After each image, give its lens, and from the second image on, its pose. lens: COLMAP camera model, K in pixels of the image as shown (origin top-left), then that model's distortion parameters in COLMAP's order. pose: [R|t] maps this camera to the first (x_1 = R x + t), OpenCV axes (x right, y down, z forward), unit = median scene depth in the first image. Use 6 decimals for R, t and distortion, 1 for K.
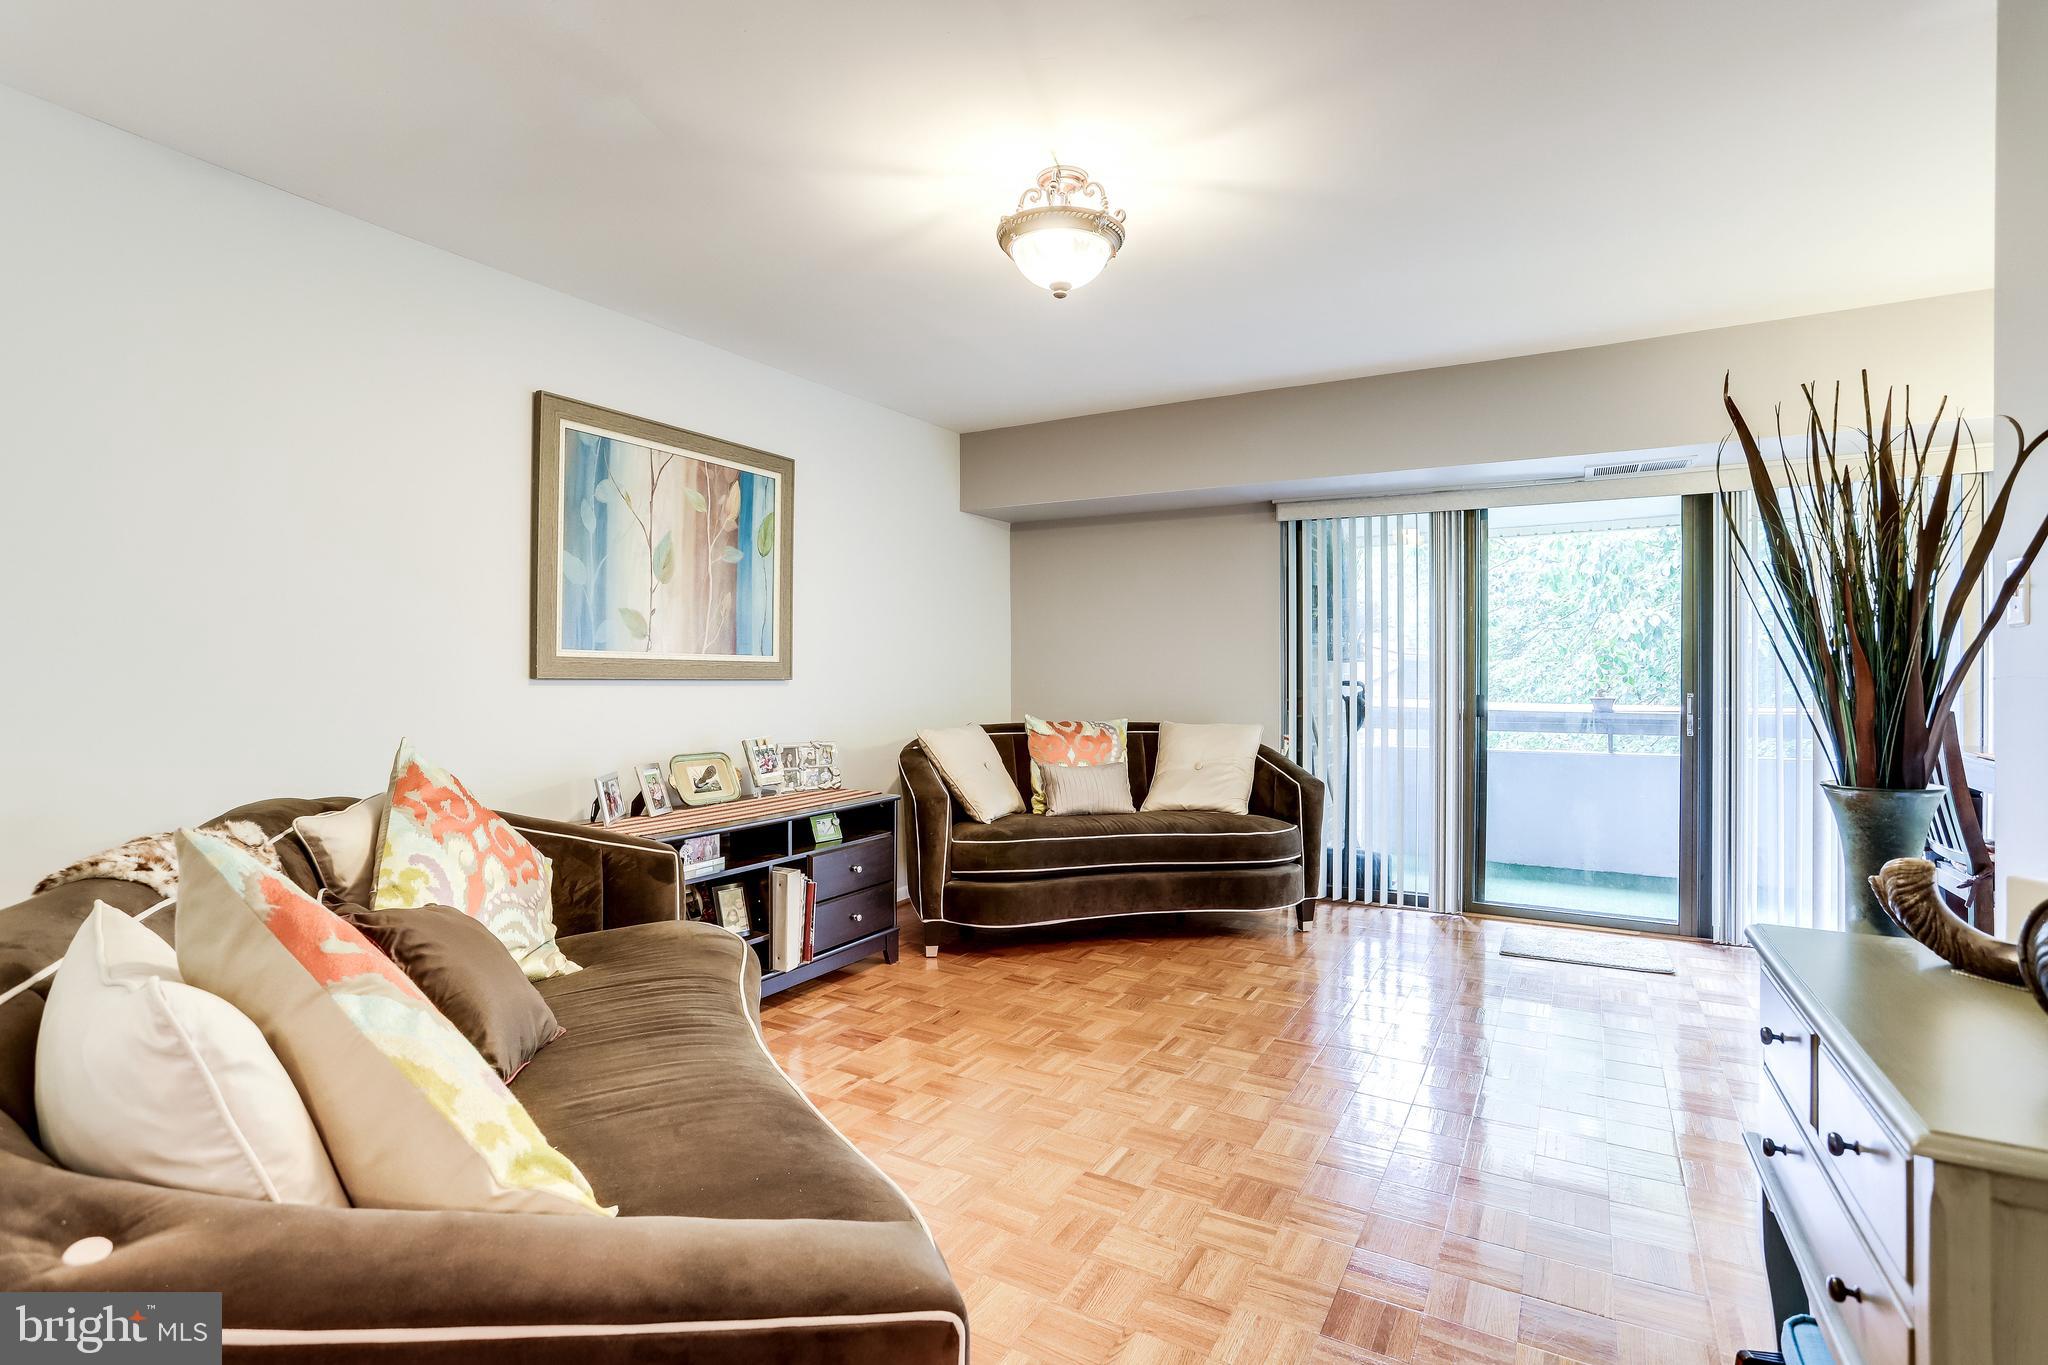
lens RADIAL K [[988.7, 0, 1014.0], [0, 988.7, 677.6], [0, 0, 1]] dist [-0.048387, 0.027418]
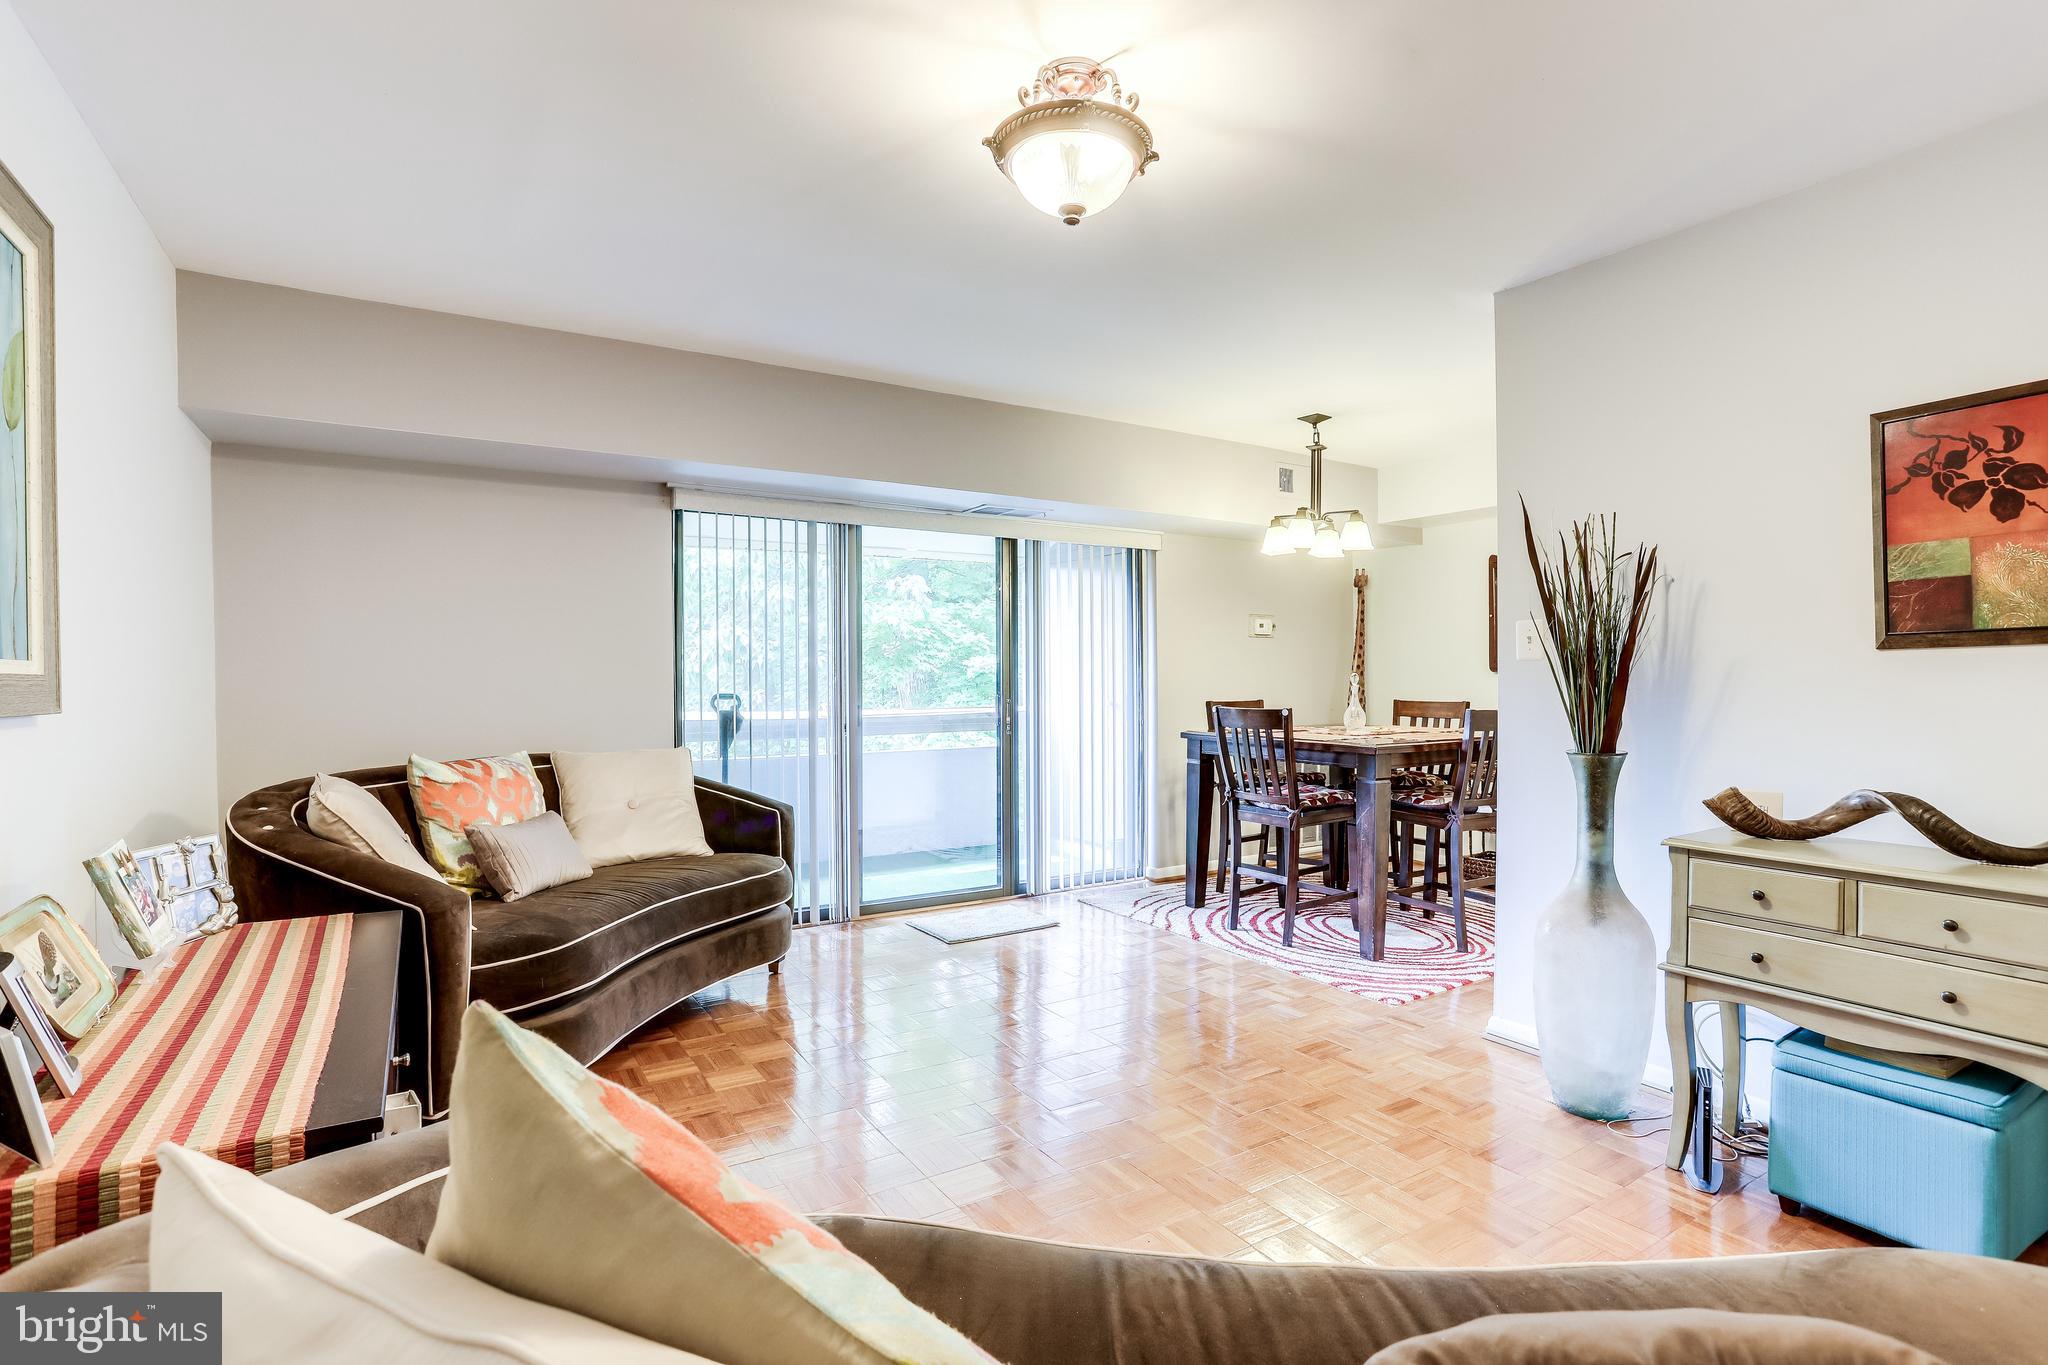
lens RADIAL K [[956.1, 0, 1028.0], [0, 956.1, 677.4], [0, 0, 1]] dist [0.002924, 0.000538]
pose [[0.475007, -0.006555, 0.879958, -0.430140], [0.008421, 0.999960, 0.002903, -0.013471], [-0.879942, 0.006031, 0.475043, 0.438204]]
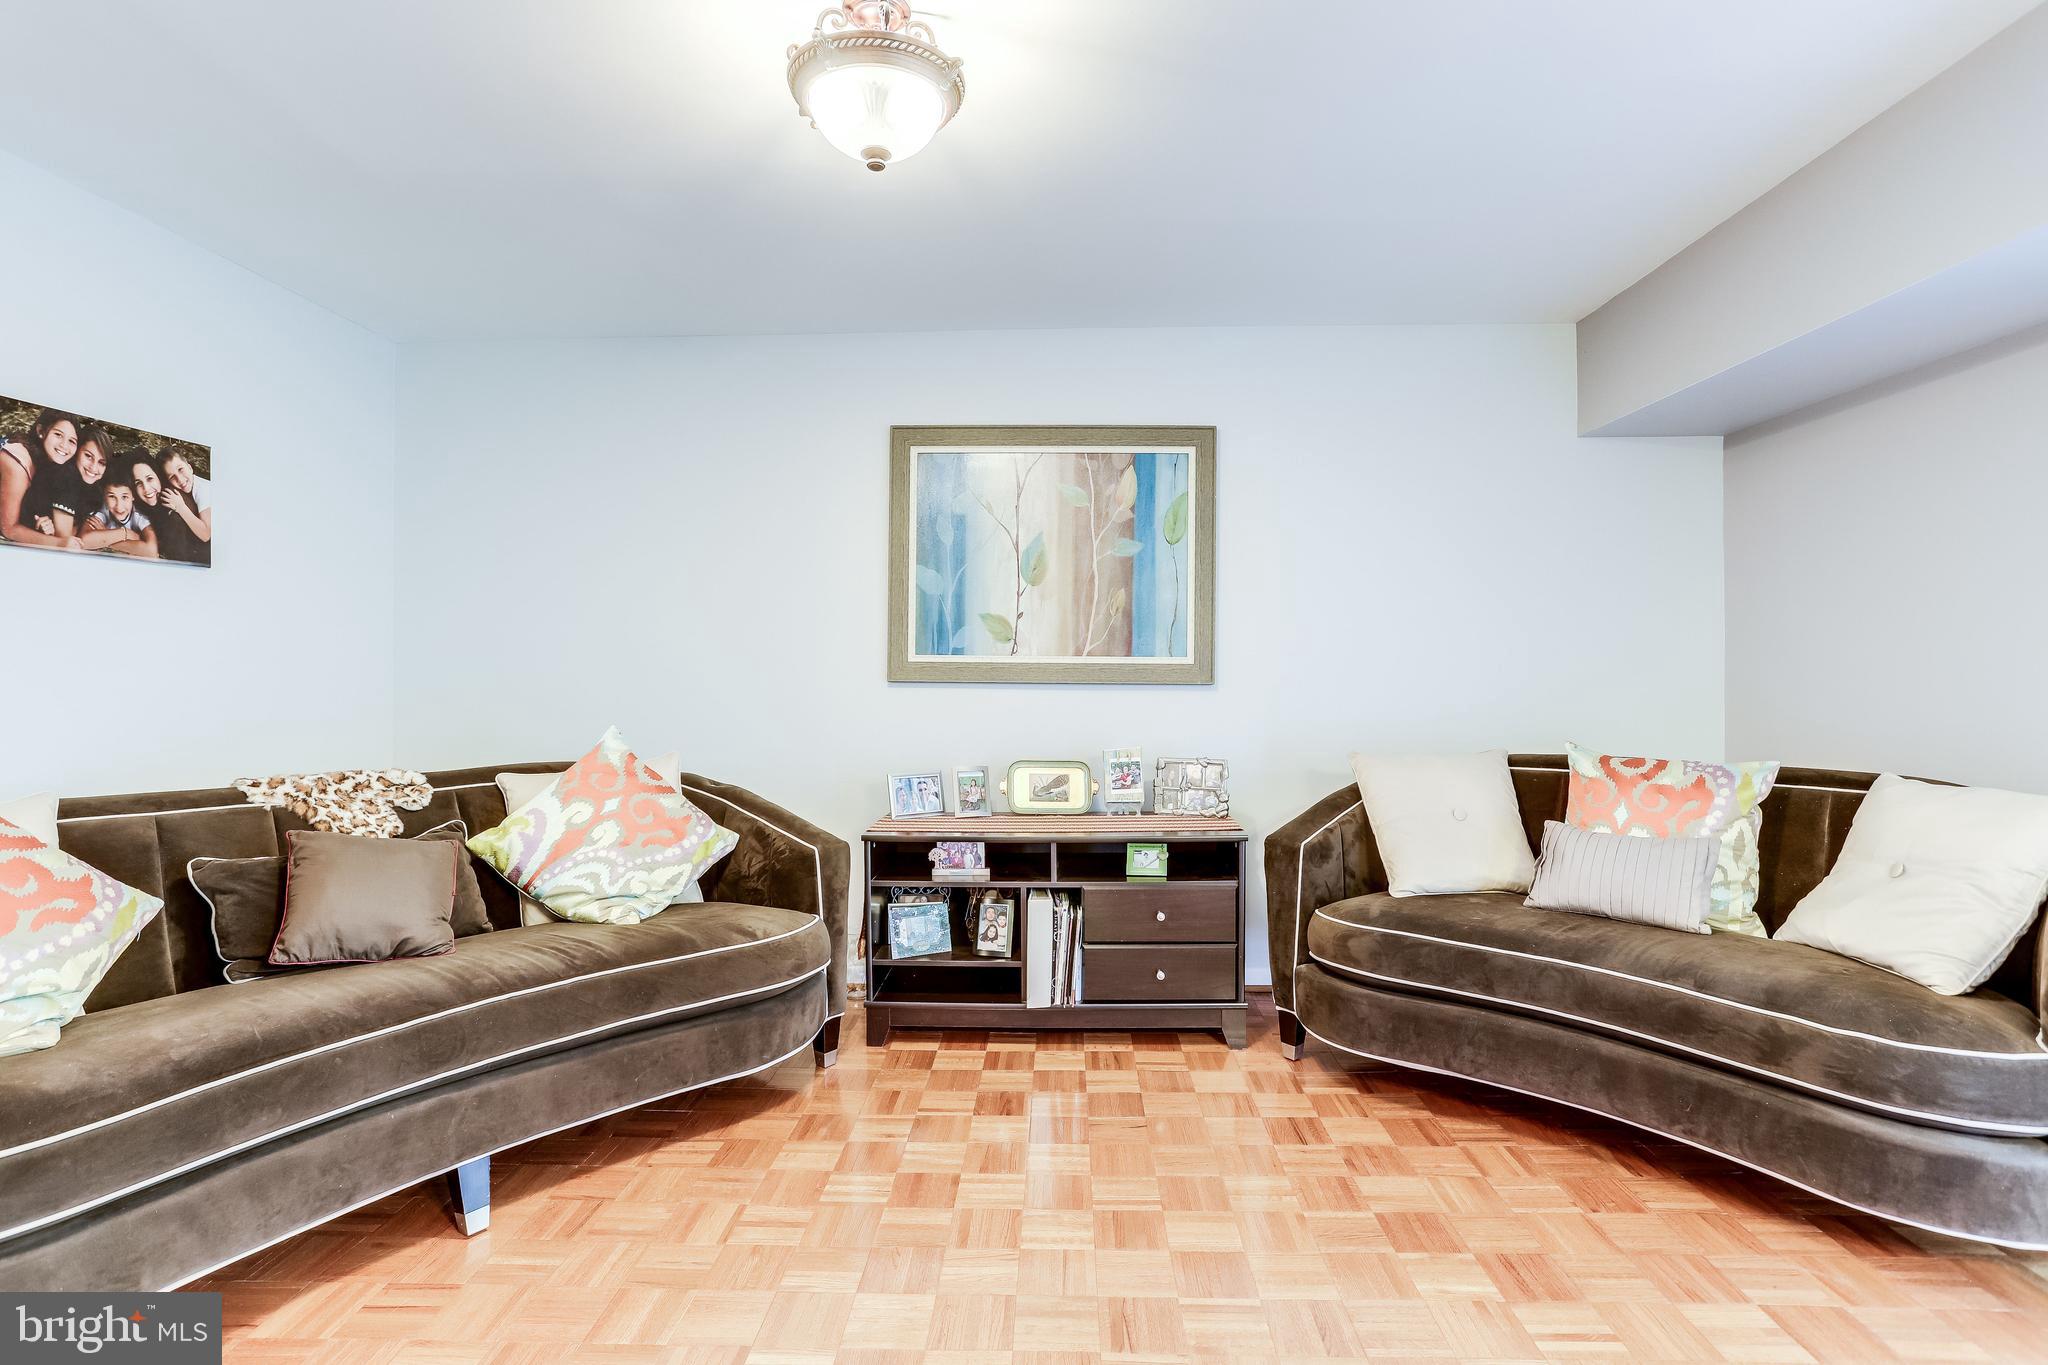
lens RADIAL K [[993.0, 0, 1035.4], [0, 993.0, 679.8], [0, 0, 1]] dist [-0.050948, 0.029613]
pose [[0.479207, 0.003967, -0.877693, 0.494184], [-0.003326, 0.999991, 0.002704, -0.003980], [0.877696, 0.001624, 0.479216, 0.496011]]
